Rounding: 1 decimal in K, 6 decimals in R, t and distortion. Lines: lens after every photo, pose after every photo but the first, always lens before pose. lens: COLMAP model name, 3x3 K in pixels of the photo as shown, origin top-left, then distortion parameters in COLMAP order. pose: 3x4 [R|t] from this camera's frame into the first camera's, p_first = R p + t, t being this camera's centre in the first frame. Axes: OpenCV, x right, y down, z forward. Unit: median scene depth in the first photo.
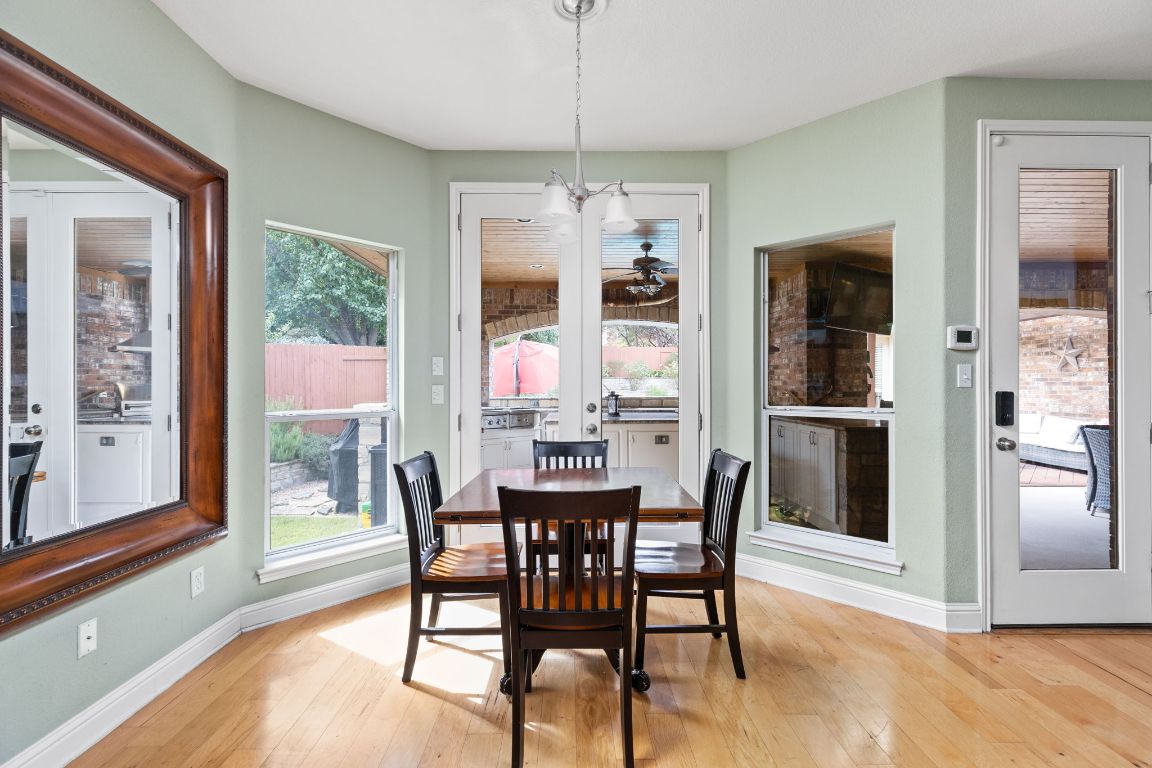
lens RADIAL K [[519.0, 0, 575.4], [0, 519.0, 381.6], [0, 0, 1]] dist [0.003149, 0.000961]
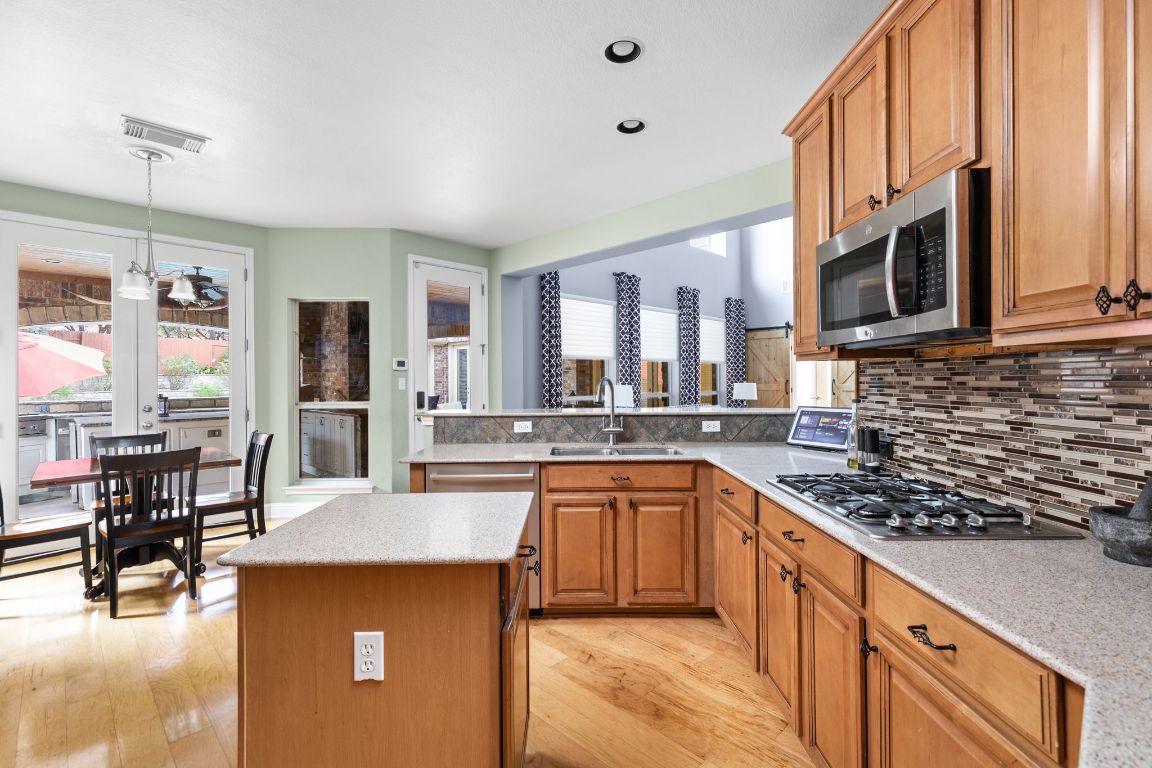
lens RADIAL K [[519.0, 0, 576.4], [0, 519.0, 379.4], [0, 0, 1]] dist [0.003149, 0.000961]
pose [[0.716239, -0.003184, 0.697848, -0.106422], [0.000263, 0.999991, 0.004292, -0.026943], [-0.697855, -0.002890, 0.716233, -0.646260]]
